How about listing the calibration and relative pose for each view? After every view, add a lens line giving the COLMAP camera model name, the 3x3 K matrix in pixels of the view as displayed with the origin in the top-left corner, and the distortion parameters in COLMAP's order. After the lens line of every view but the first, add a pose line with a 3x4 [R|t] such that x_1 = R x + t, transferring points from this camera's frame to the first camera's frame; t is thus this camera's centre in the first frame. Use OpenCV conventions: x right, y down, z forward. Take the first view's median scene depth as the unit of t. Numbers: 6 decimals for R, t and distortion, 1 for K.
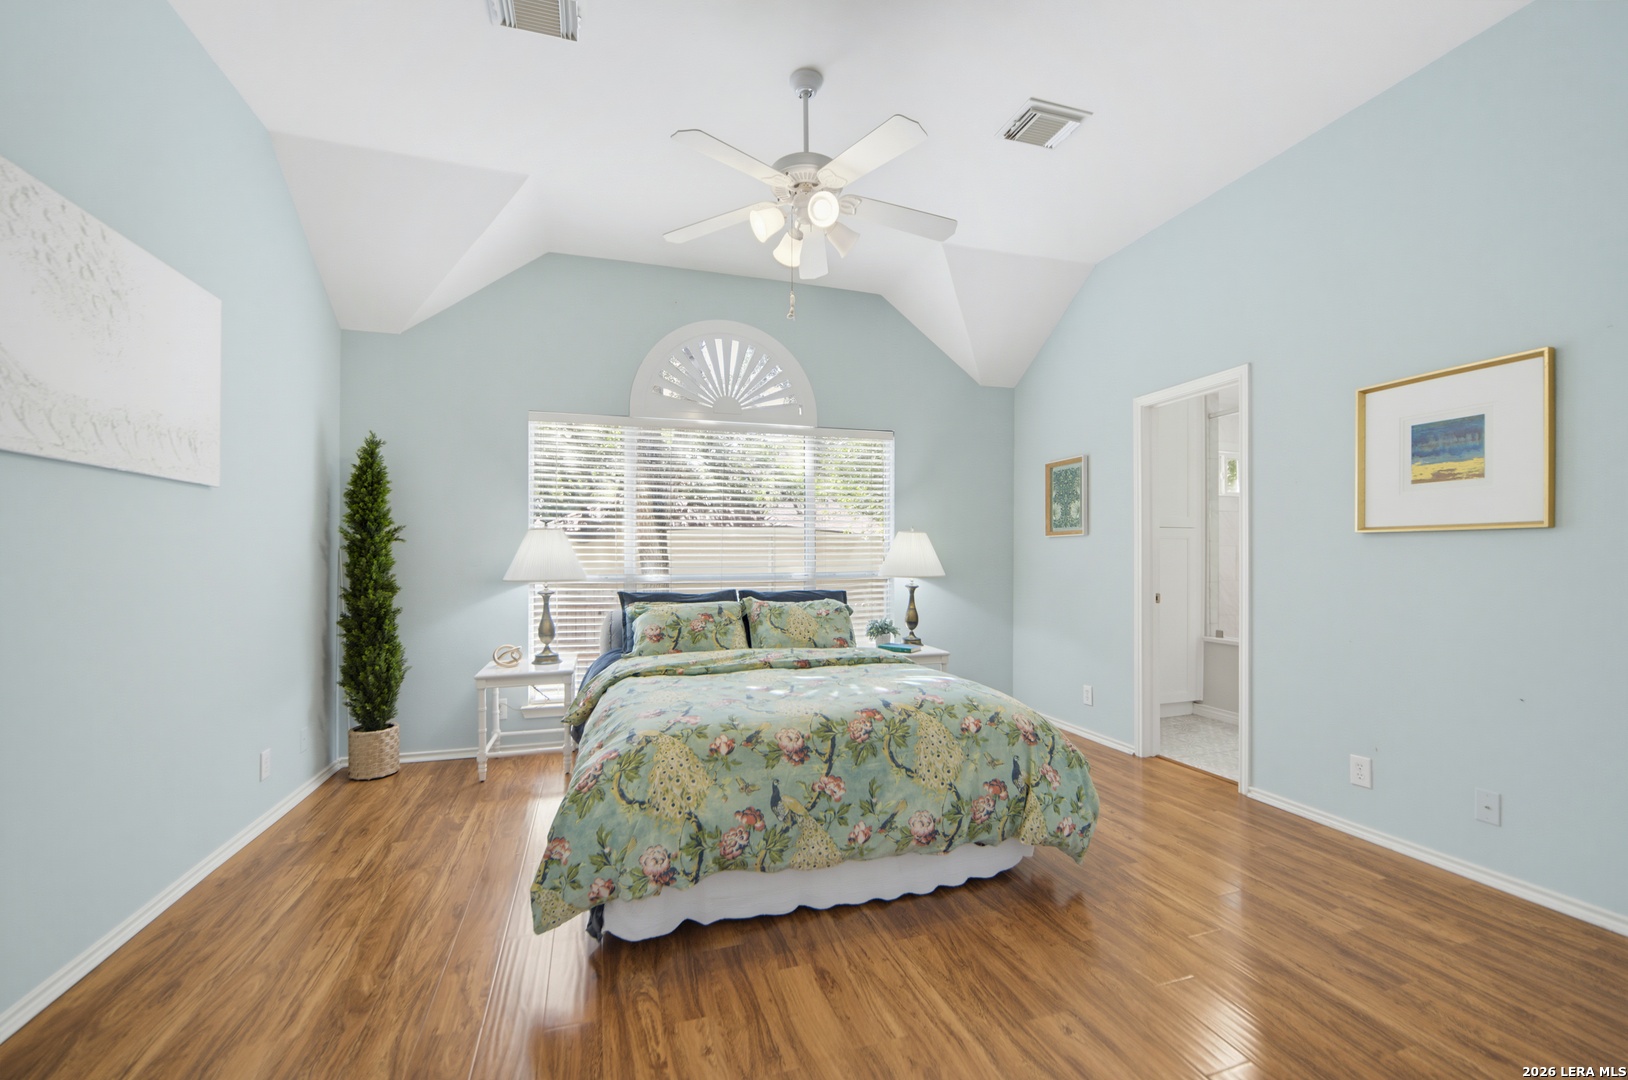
lens RADIAL K [[724.0, 0, 846.6], [0, 724.0, 560.1], [0, 0, 1]] dist [-0.015919, 0.001716]
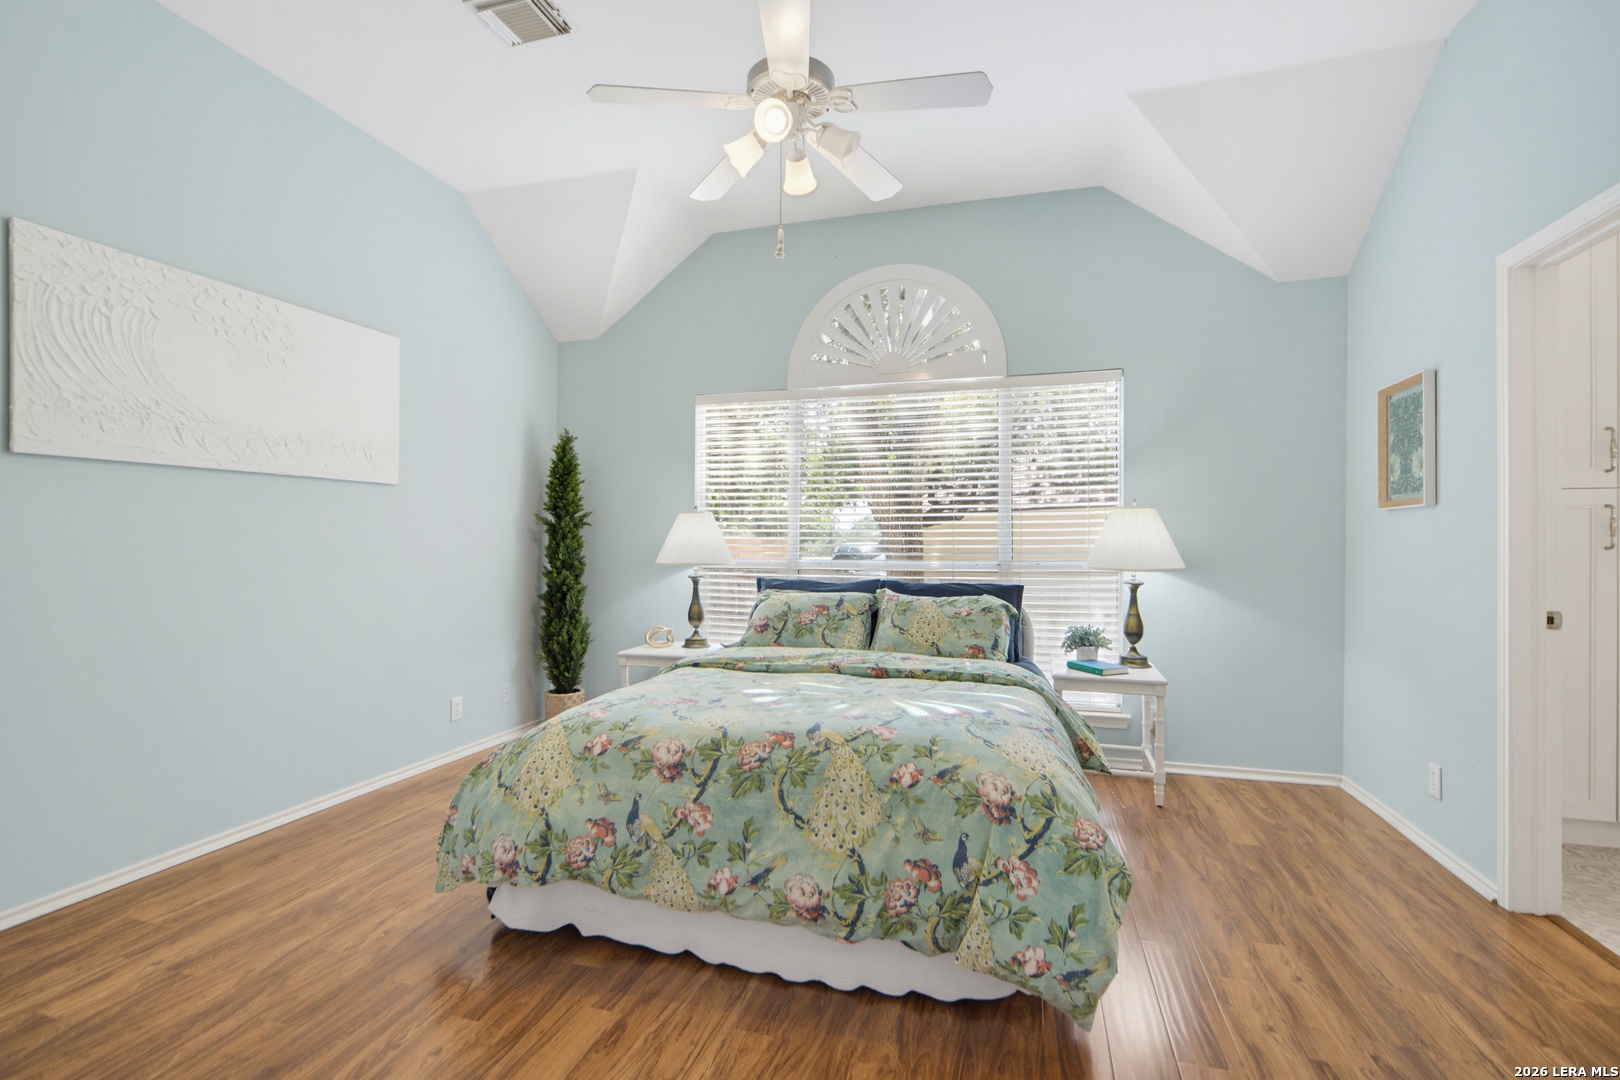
lens RADIAL K [[823.8, 0, 810.4], [0, 823.8, 536.8], [0, 0, 1]] dist [-0.011928, 0.001611]
pose [[0.786916, -0.000268, -0.617060, 0.589082], [-0.006392, 0.999943, -0.008586, -0.000767], [0.617027, 0.010701, 0.786869, 0.293527]]
